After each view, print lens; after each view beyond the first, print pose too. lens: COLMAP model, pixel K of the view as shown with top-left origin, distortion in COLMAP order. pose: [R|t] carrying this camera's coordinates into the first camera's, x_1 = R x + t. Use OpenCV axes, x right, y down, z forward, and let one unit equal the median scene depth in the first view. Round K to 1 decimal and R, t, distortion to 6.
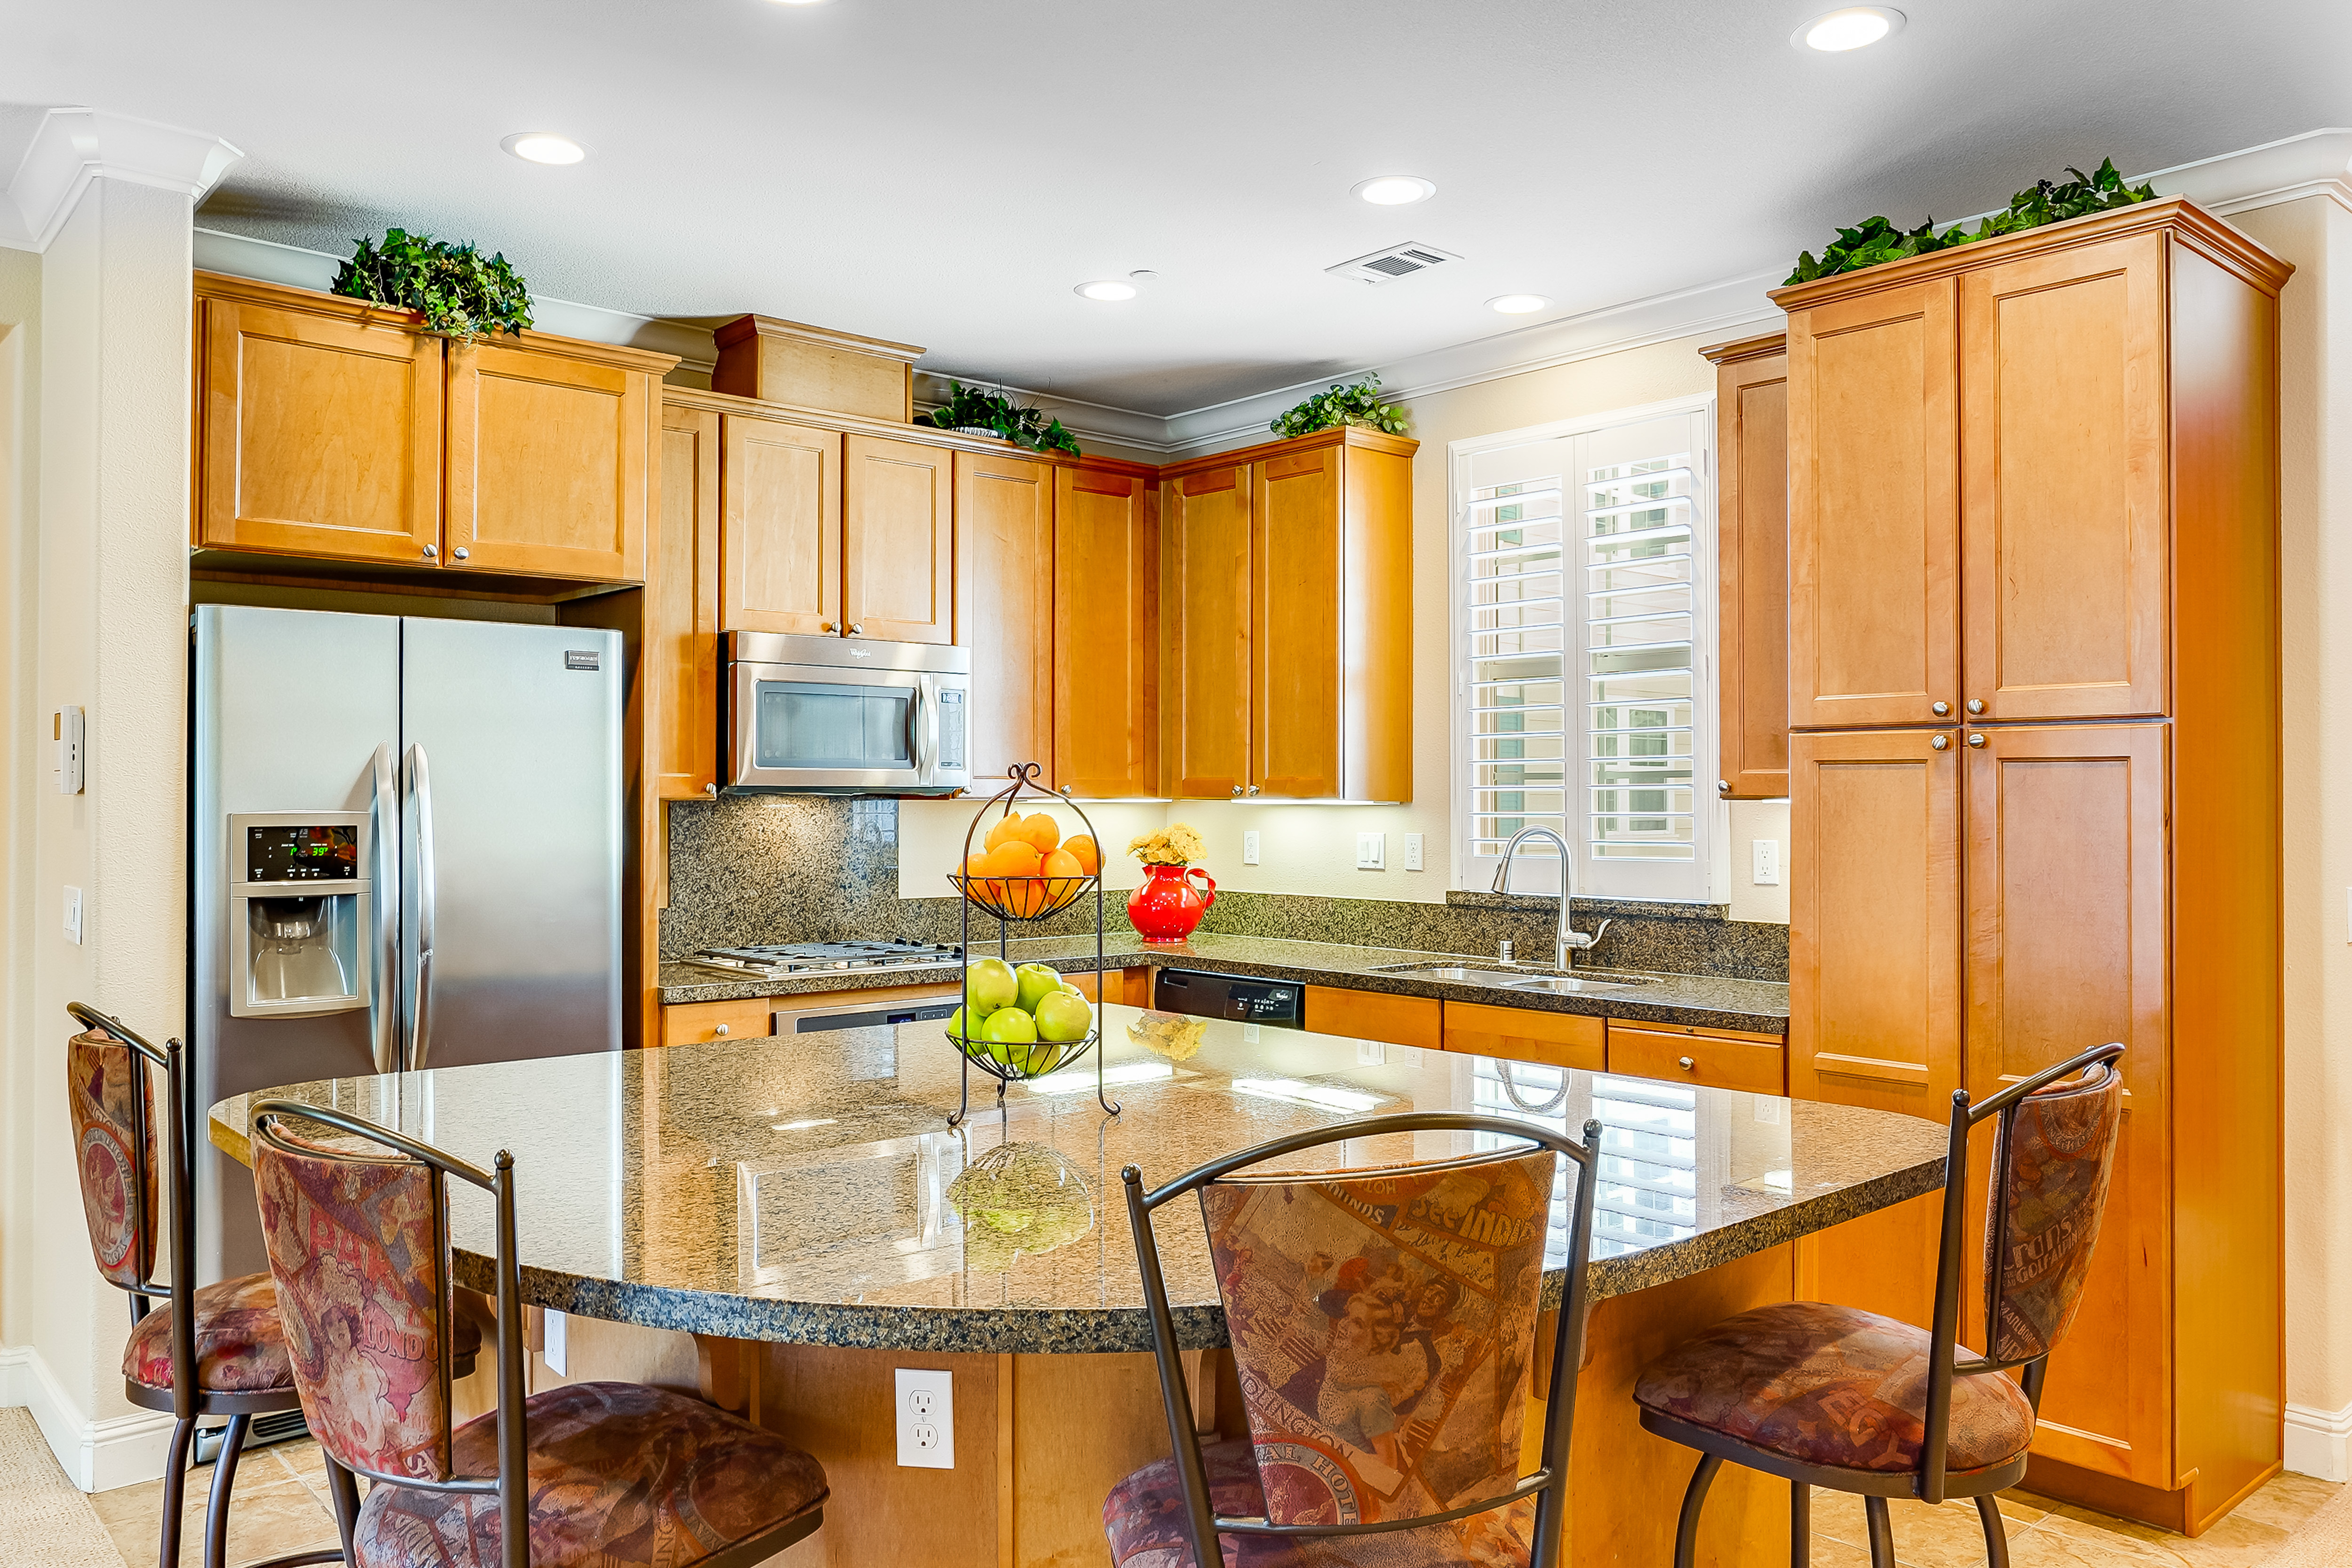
lens RADIAL K [[1711.2, 0, 1176.0], [0, 1711.2, 784.0], [0, 0, 1]] dist [-0.052336, -0.000623]
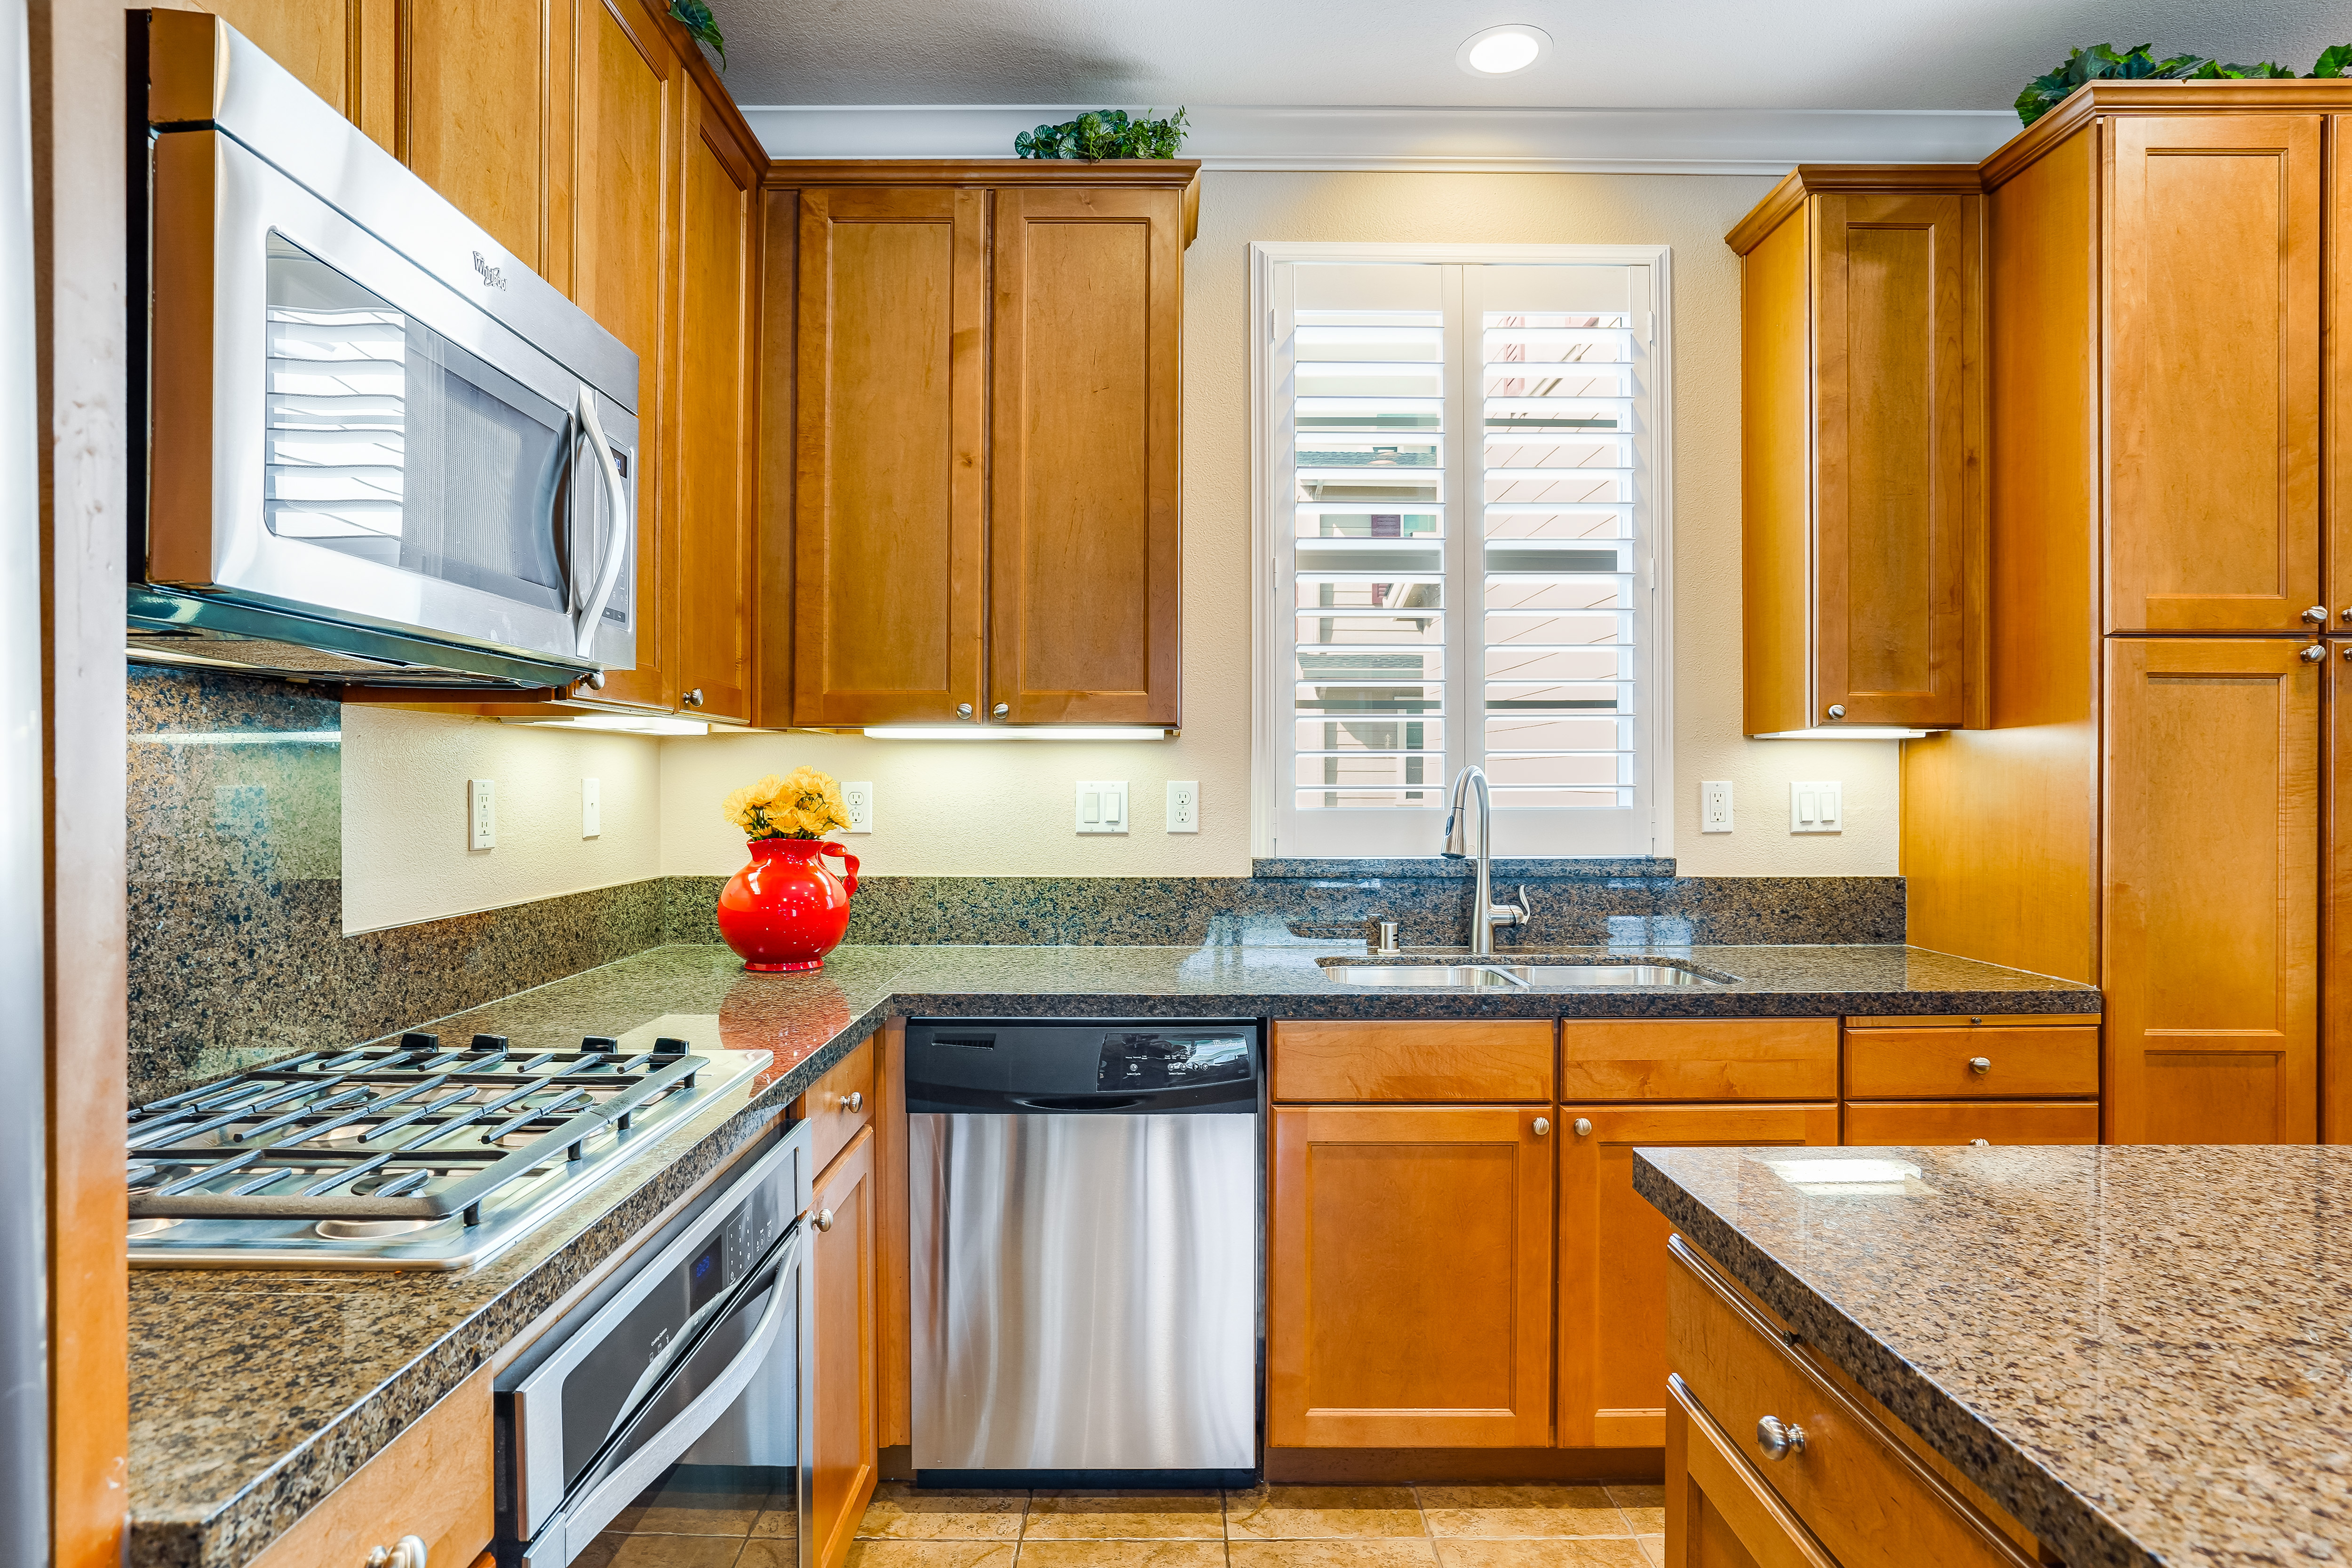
lens RADIAL K [[1273.6, 0, 1176.0], [0, 1273.6, 784.0], [0, 0, 1]] dist [-0.053475, 0.032812]
pose [[0.659962, -0.000576, 0.751298, -0.292489], [-0.006827, 0.999954, 0.006763, 0.029853], [-0.751268, -0.009592, 0.659928, 0.731765]]
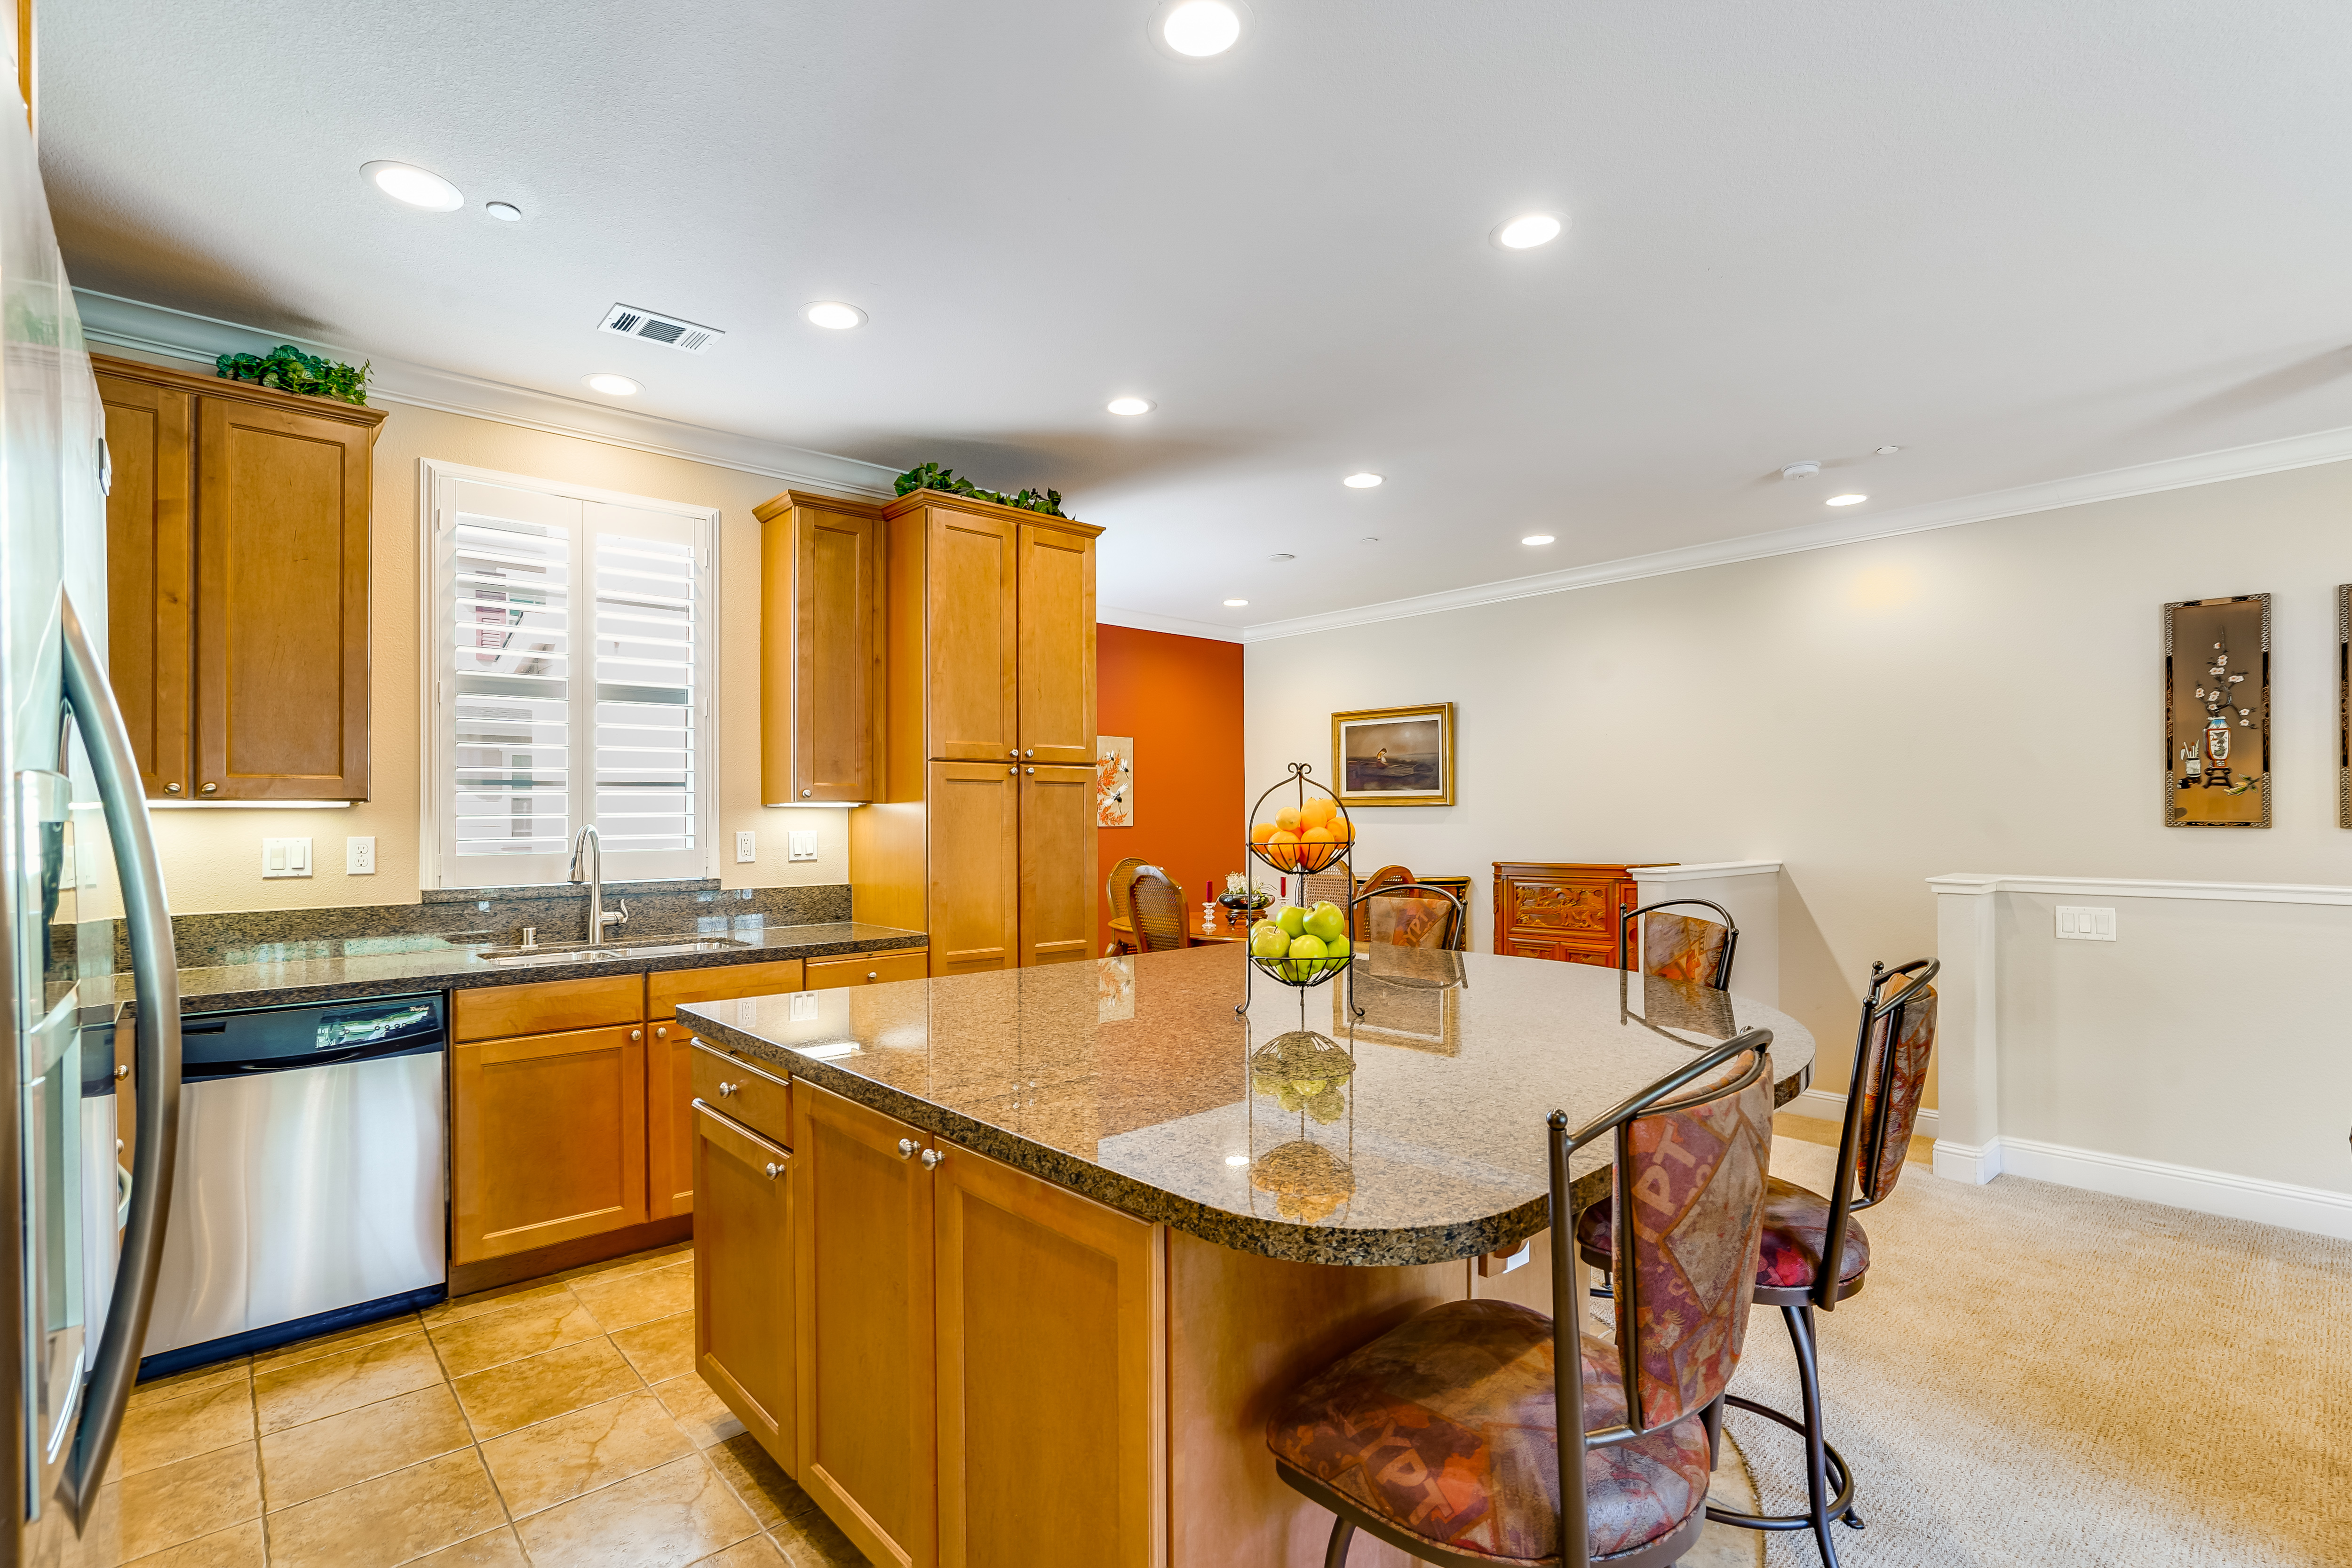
lens RADIAL K [[1102.0, 0, 1165.7], [0, 1102.0, 812.4], [0, 0, 1]] dist [-0.050146, 0.030573]
pose [[-0.006731, 0.003505, 0.999971, -0.547678], [-0.002411, 0.999991, -0.003522, 0.017713], [-0.999974, -0.002435, -0.006723, 0.605713]]
